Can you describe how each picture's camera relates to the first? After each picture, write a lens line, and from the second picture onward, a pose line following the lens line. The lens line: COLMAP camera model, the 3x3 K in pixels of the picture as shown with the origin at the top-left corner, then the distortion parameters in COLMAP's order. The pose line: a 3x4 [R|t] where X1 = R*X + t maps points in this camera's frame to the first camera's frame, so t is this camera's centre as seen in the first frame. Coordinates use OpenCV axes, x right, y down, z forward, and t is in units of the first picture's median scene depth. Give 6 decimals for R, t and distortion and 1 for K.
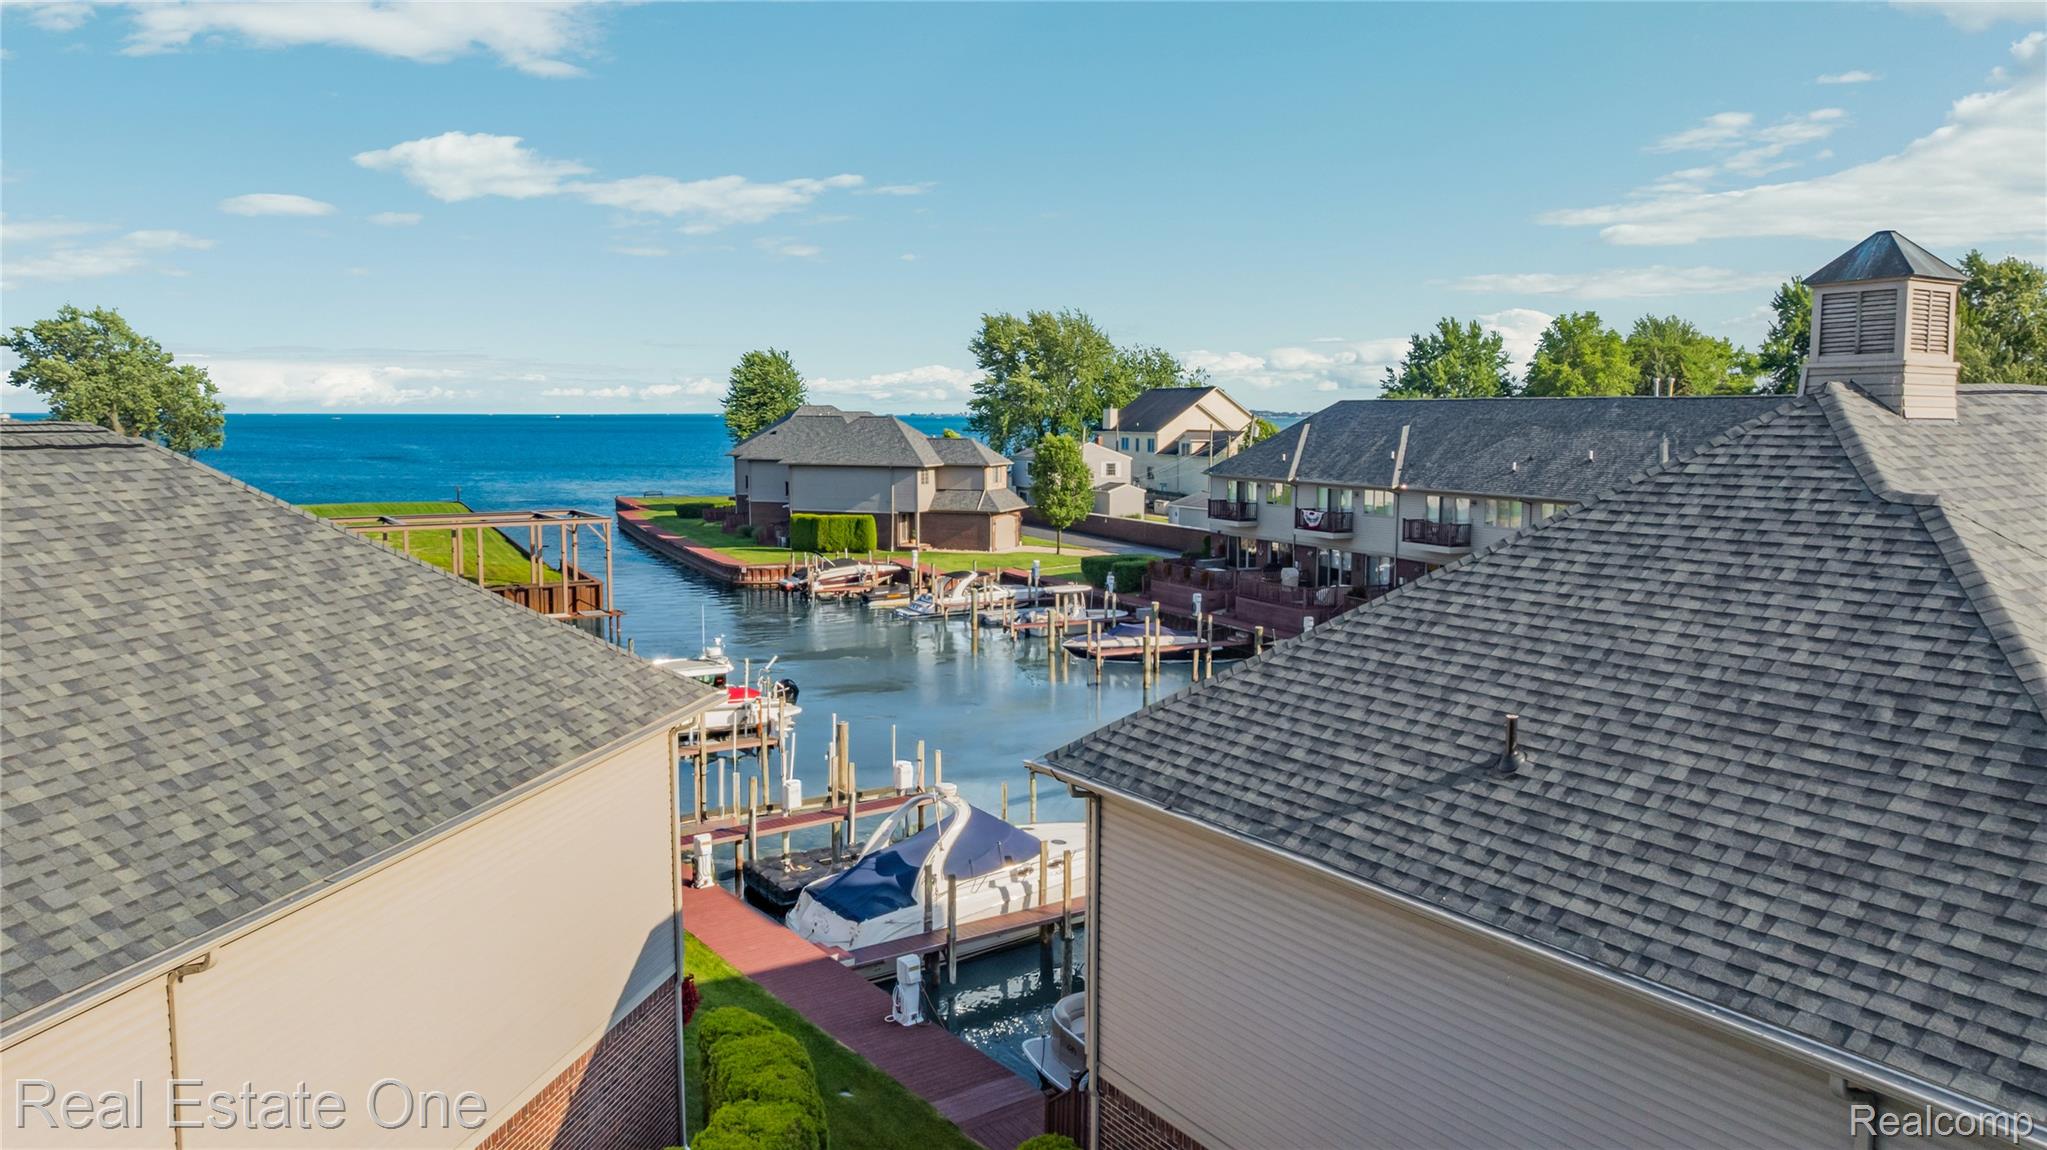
lens RADIAL K [[1430.3, 0, 1026.6], [0, 1430.3, 564.5], [0, 0, 1]] dist [-0.032346, 0.022036]
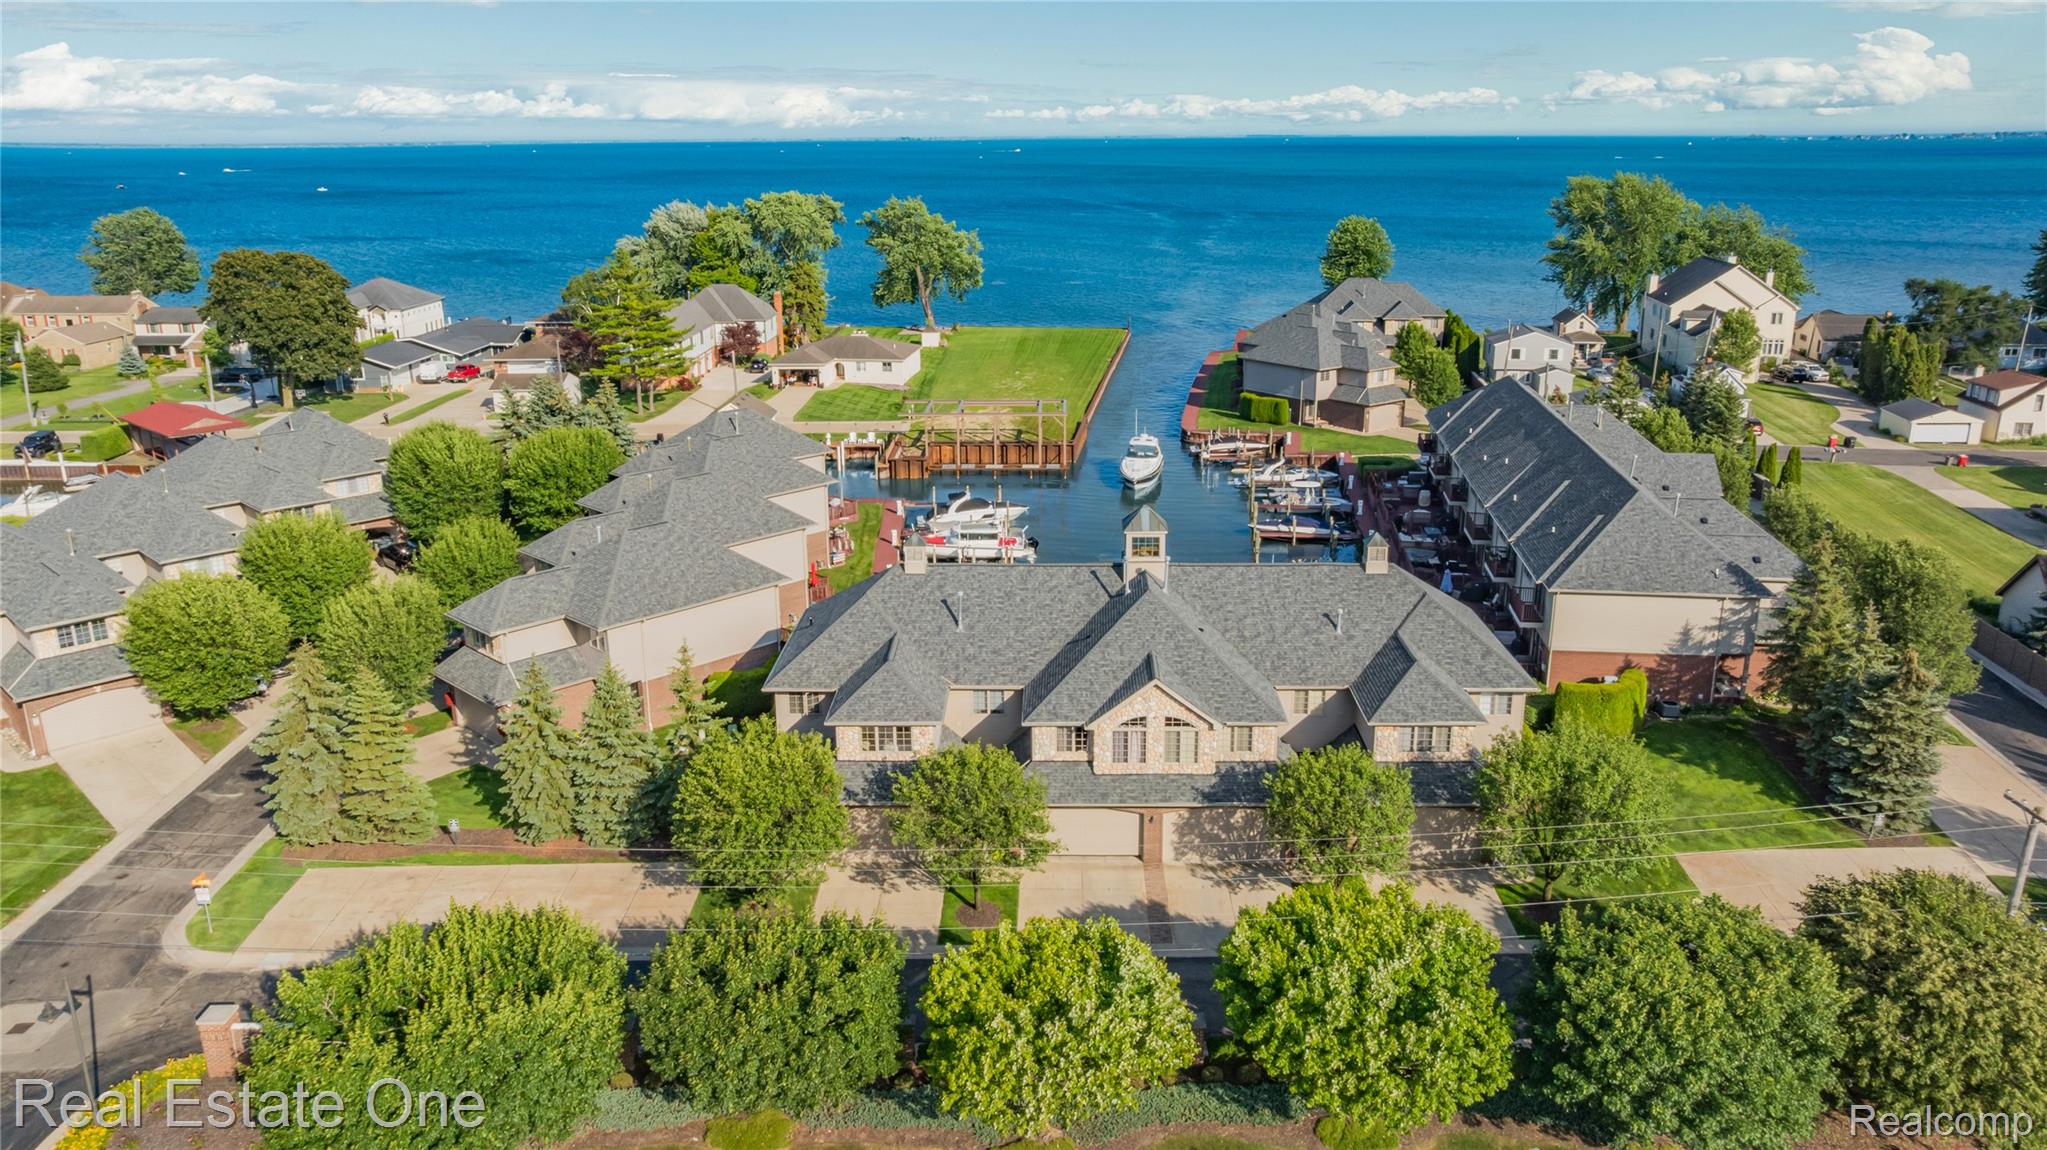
lens RADIAL K [[1430.3, 0, 1031.9], [0, 1430.3, 573.2], [0, 0, 1]] dist [-0.032346, 0.022036]
pose [[0.834675, 0.152200, -0.529295, 0.539853], [-0.046683, 0.977149, 0.207365, -0.172571], [0.548761, -0.148373, 0.822707, -0.428305]]
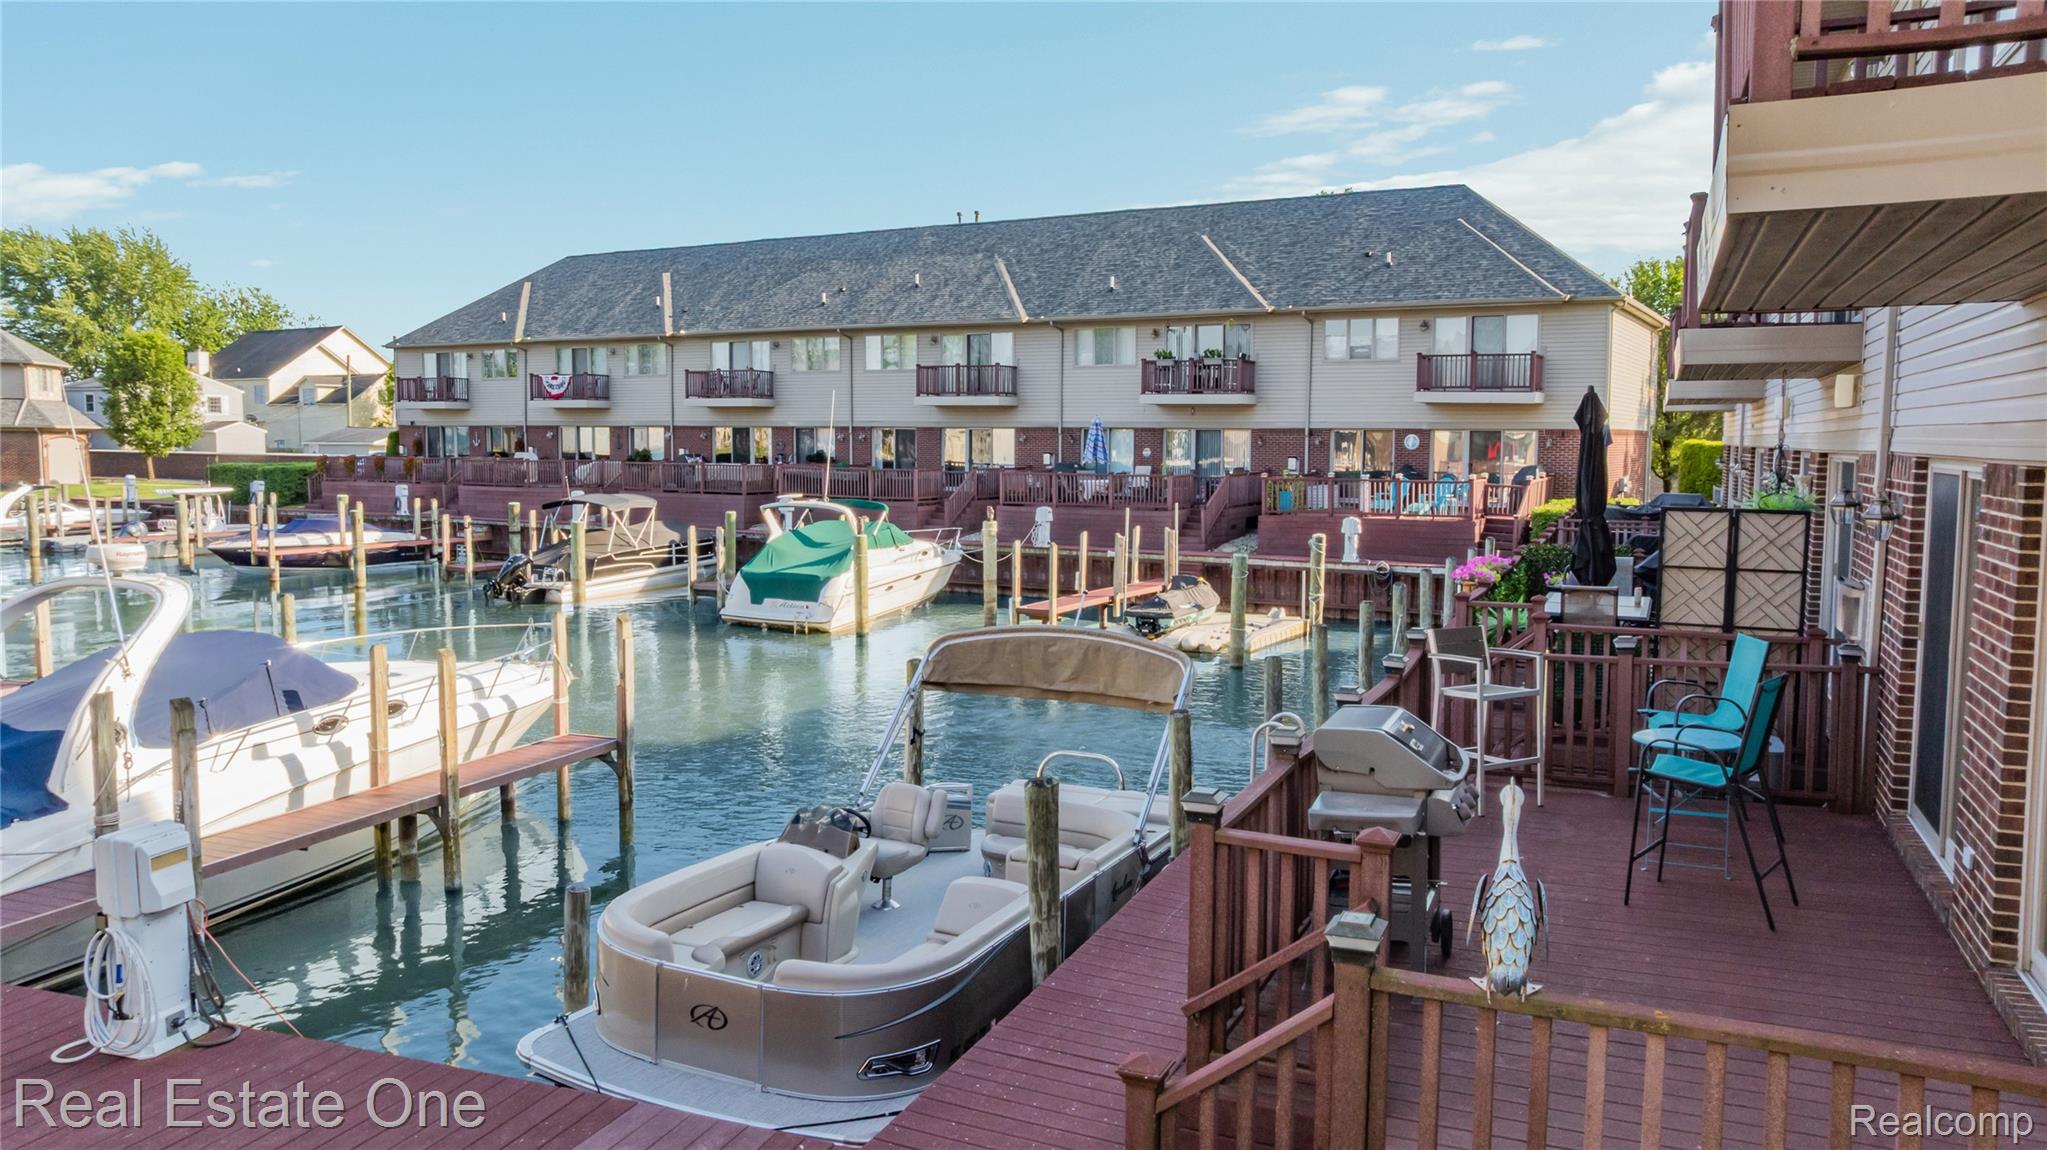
lens RADIAL K [[1430.3, 0, 1032.1], [0, 1430.3, 575.1], [0, 0, 1]] dist [-0.032346, 0.022036]
pose [[0.822007, -0.051117, 0.567179, -0.025233], [0.054244, 0.998463, 0.011370, 0.060991], [-0.566888, 0.021420, 0.823516, 0.173227]]
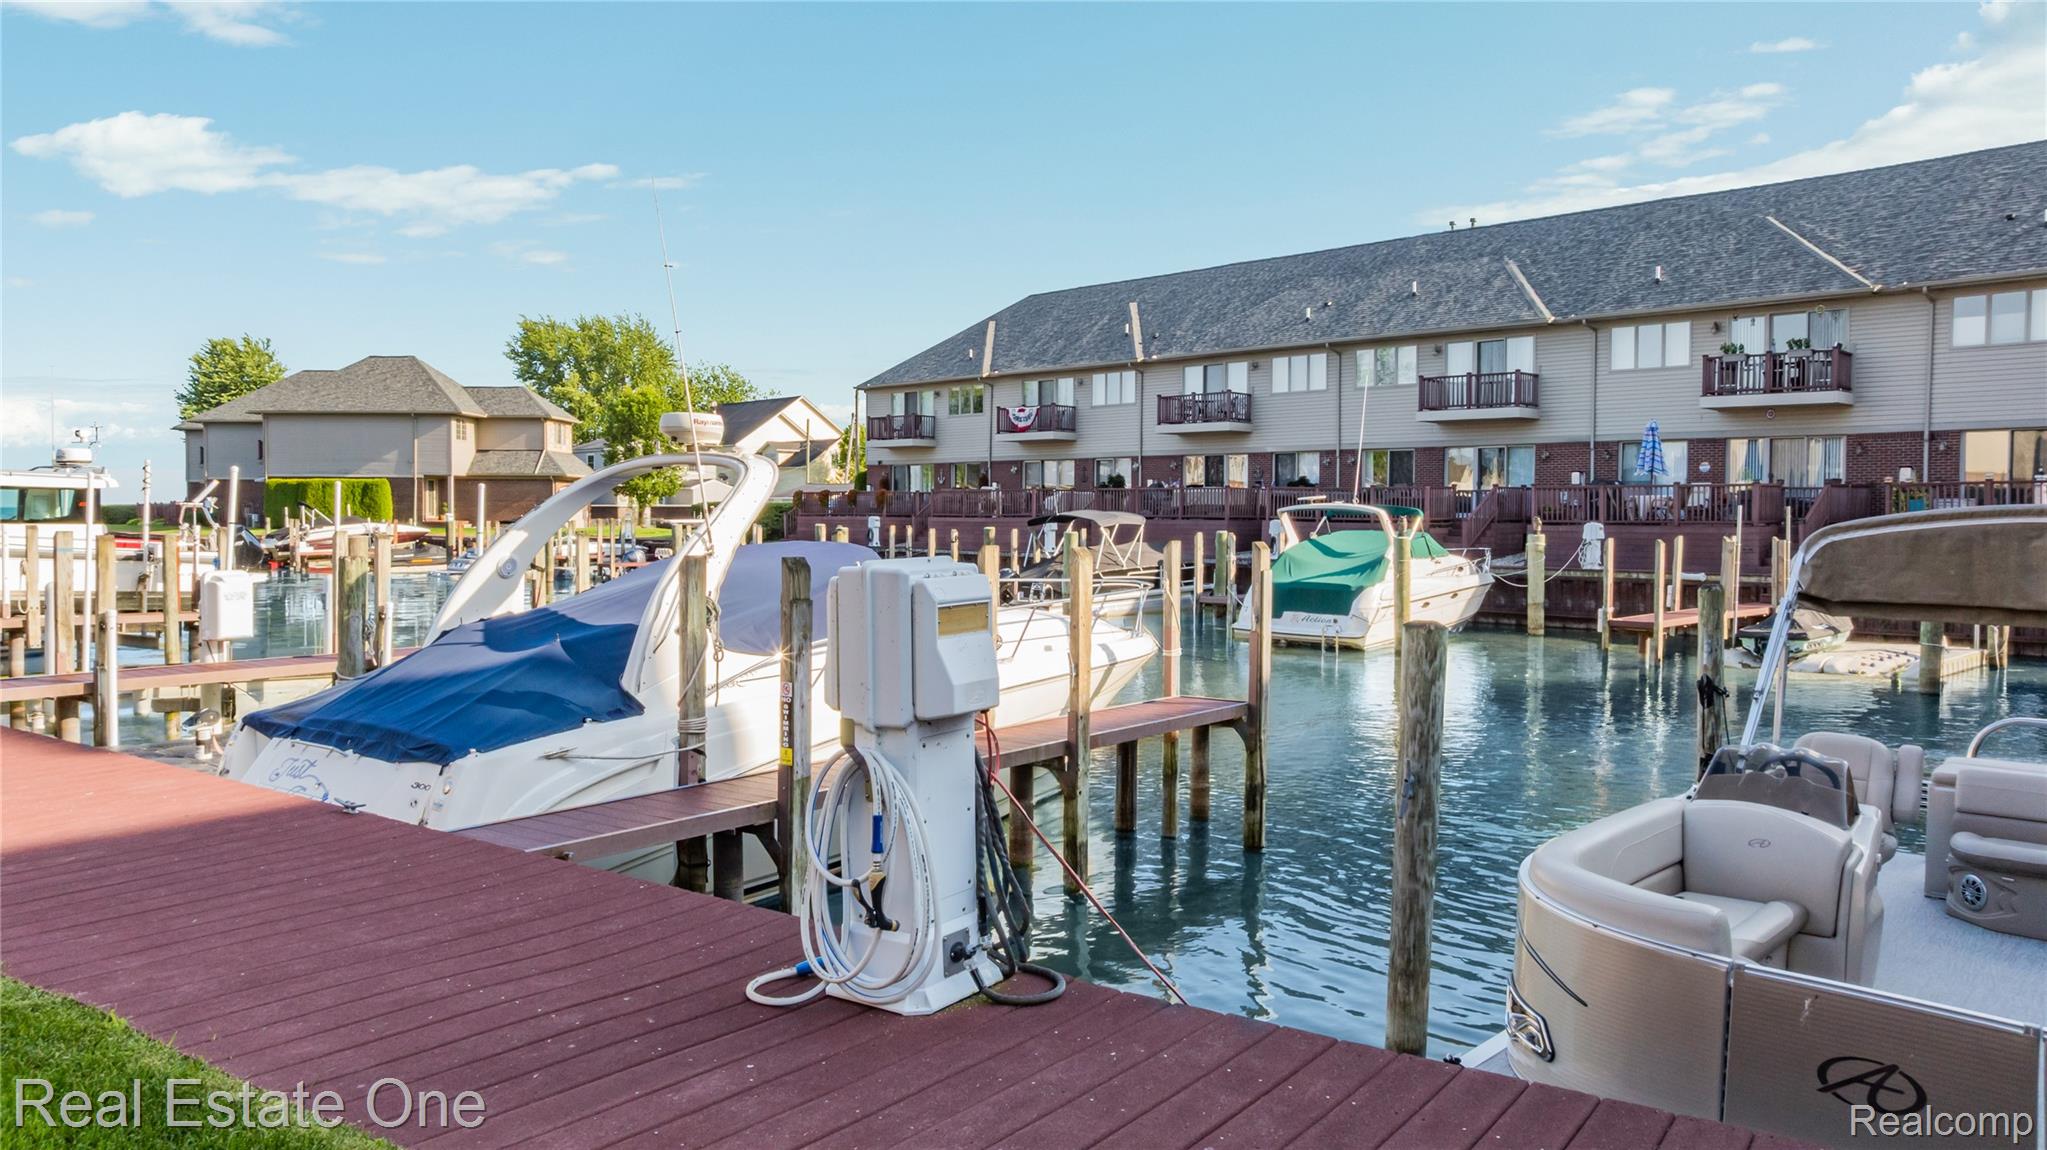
lens RADIAL K [[1430.3, 0, 1030.8], [0, 1430.3, 583.0], [0, 0, 1]] dist [-0.032346, 0.022036]
pose [[0.947332, -0.011787, 0.320036, -0.031768], [0.029854, 0.998221, -0.051605, 0.076097], [-0.318859, 0.058442, 0.945999, 0.226889]]
